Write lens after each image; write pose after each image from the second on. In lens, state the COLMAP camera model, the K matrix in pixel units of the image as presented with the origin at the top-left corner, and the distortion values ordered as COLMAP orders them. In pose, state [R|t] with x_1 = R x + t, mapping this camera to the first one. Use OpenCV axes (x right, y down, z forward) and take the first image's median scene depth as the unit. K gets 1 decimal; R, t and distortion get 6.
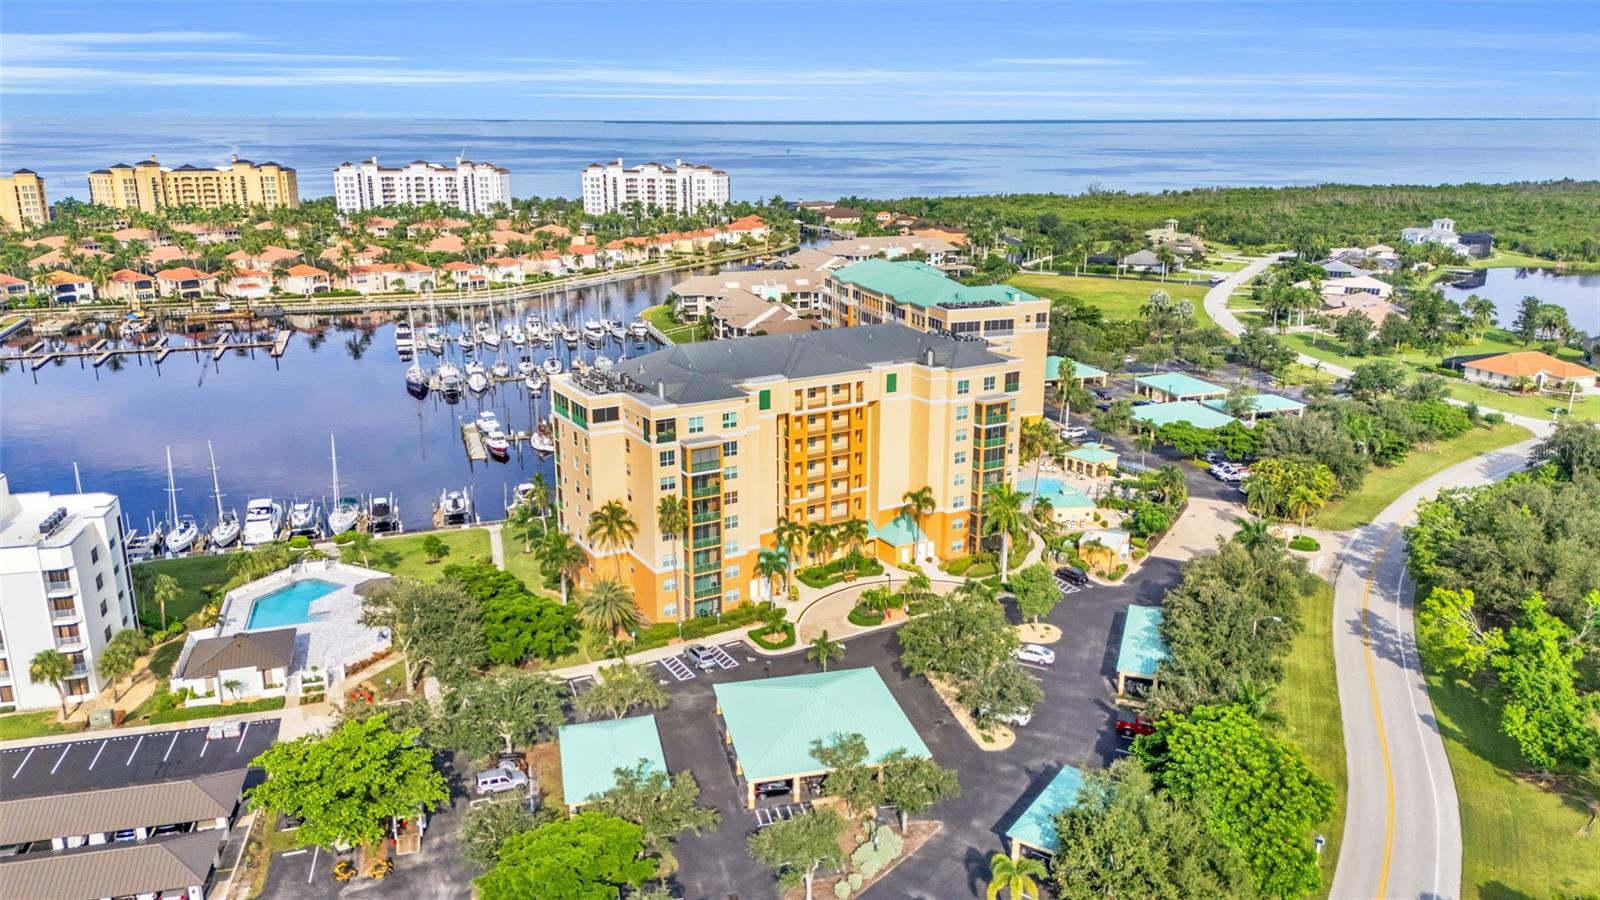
lens RADIAL K [[1172.0, 0, 800.0], [0, 1172.0, 450.0], [0, 0, 1]] dist [0.117228, -0.166189]
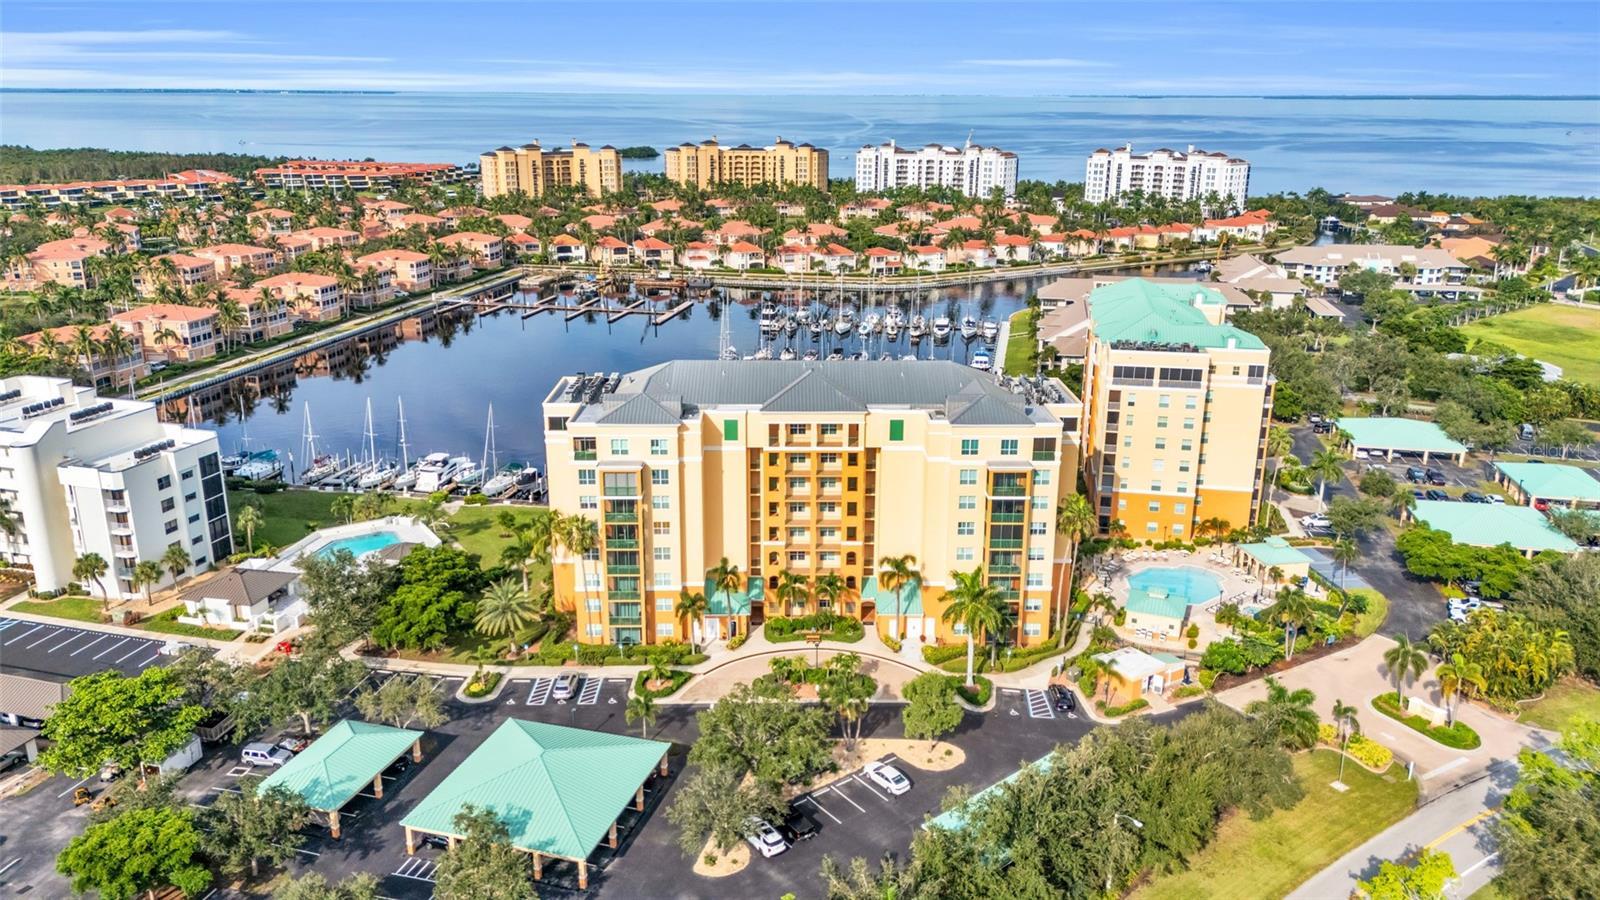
lens RADIAL K [[1172.0, 0, 800.0], [0, 1172.0, 450.0], [0, 0, 1]] dist [0.117228, -0.166189]
pose [[0.866497, 0.147898, -0.476769, 0.181297], [-0.139159, 0.988806, 0.053824, -0.033224], [0.479392, 0.019708, 0.877379, 0.082817]]
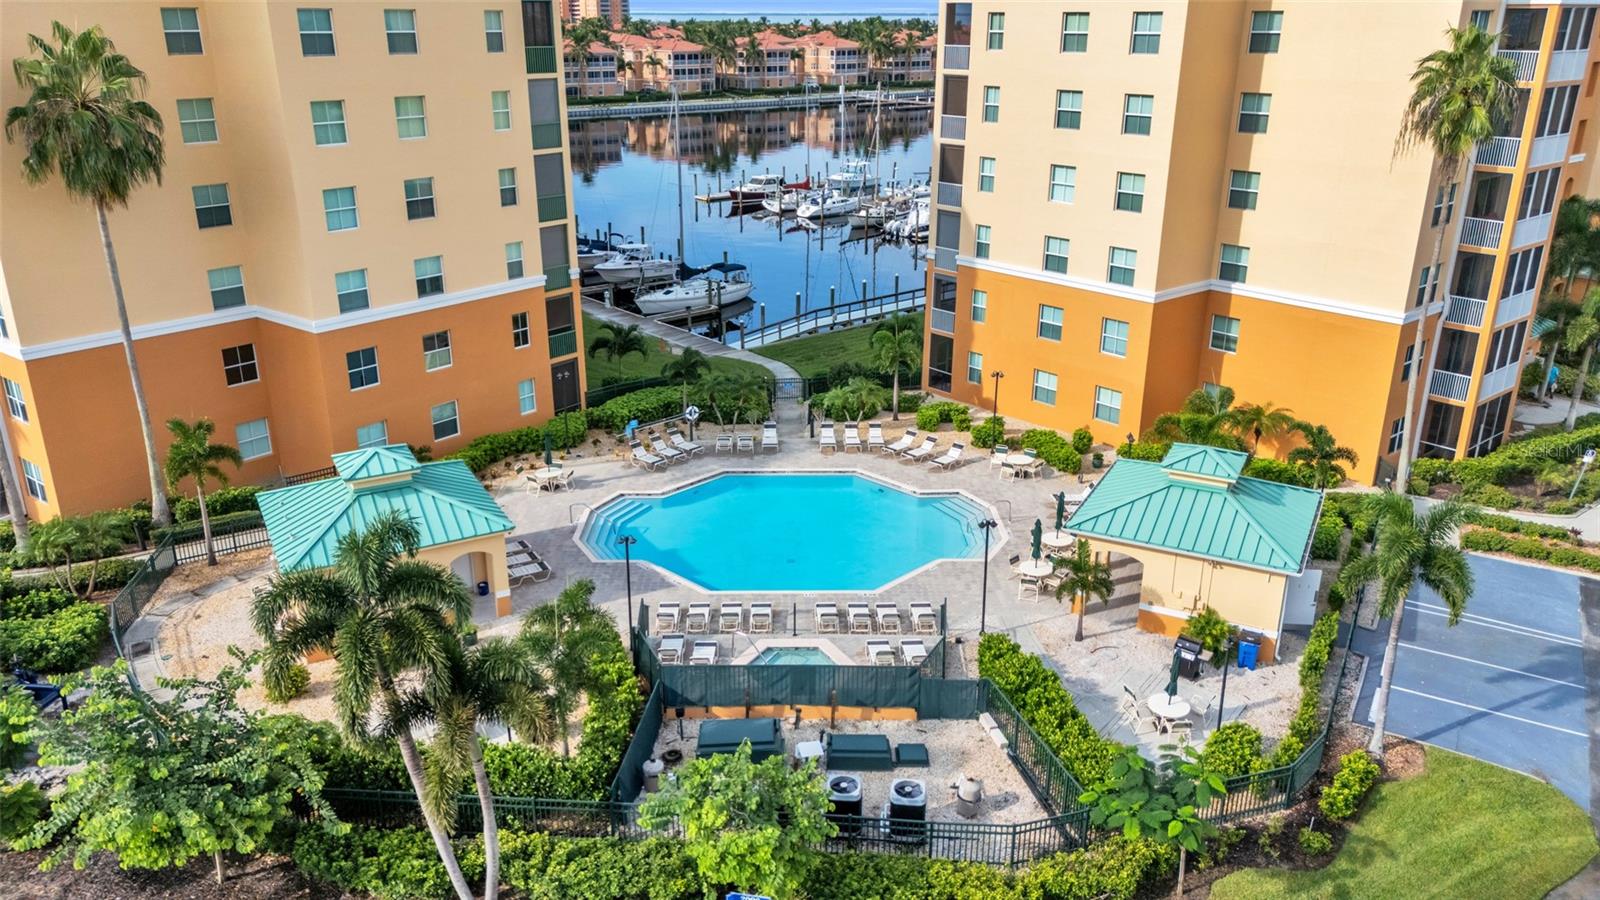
lens RADIAL K [[1165.7, 0, 811.7], [0, 1165.7, 443.3], [0, 0, 1]] dist [0.101543, -0.124110]
pose [[0.377884, 0.317687, -0.869643, 0.205483], [-0.254190, 0.938793, 0.232496, -0.018446], [0.890276, 0.133197, 0.435508, 0.459118]]
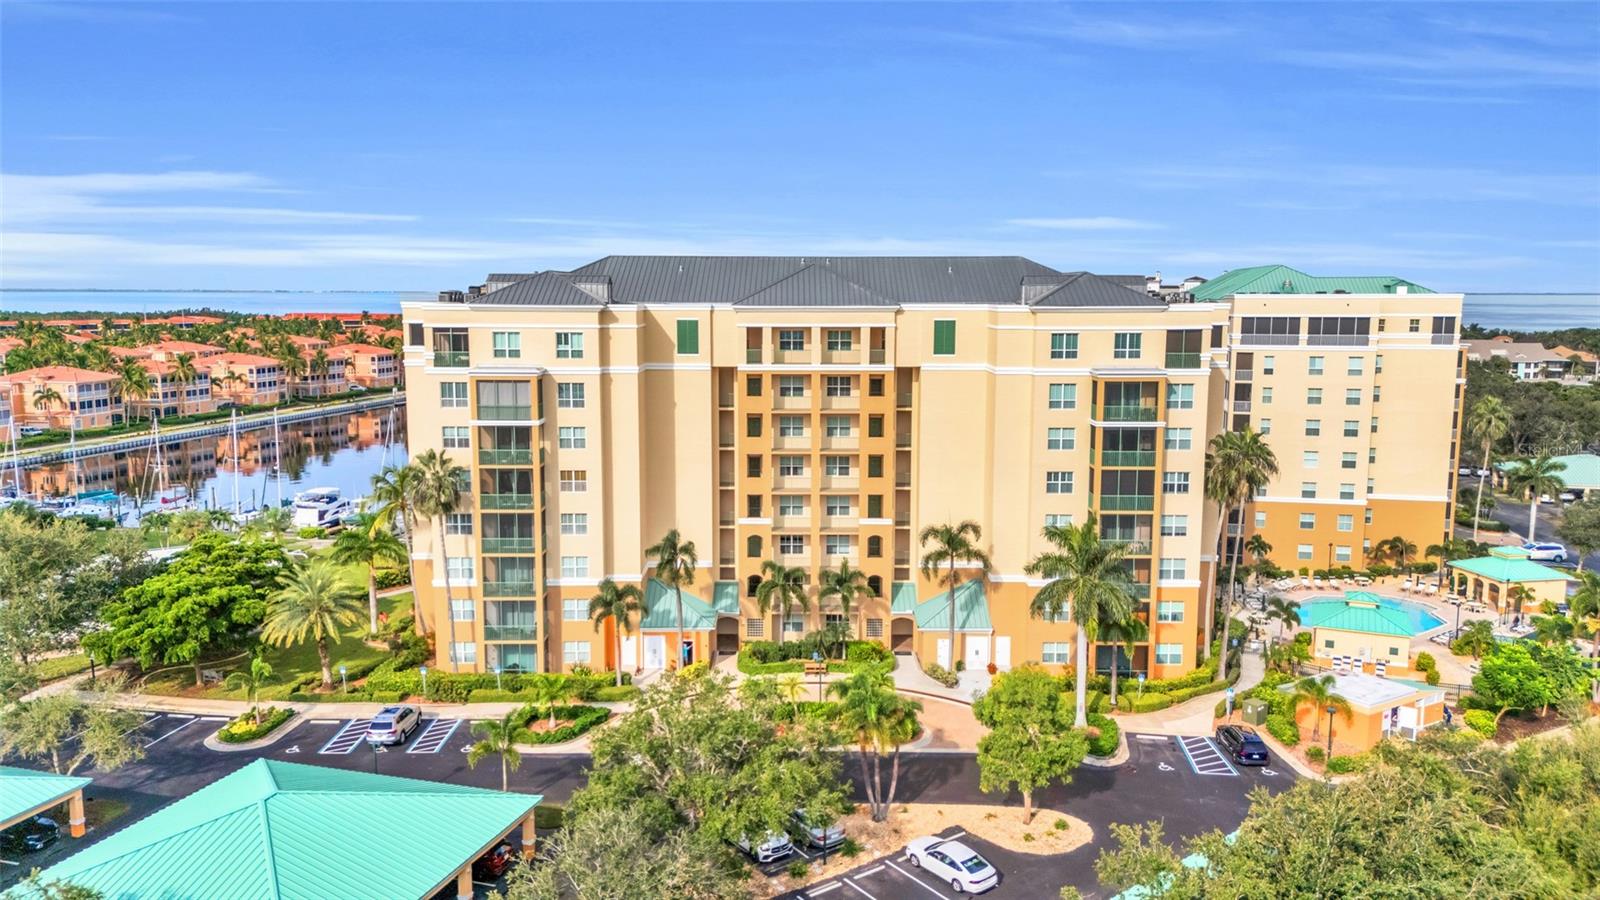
lens RADIAL K [[1178.4, 0, 800.0], [0, 1178.4, 450.0], [0, 0, 1]] dist [0.060066, -0.041892]
pose [[0.860616, 0.068930, -0.504568, 0.128329], [-0.139819, 0.984705, -0.103960, 0.026986], [0.489684, 0.160017, 0.857090, 0.204113]]
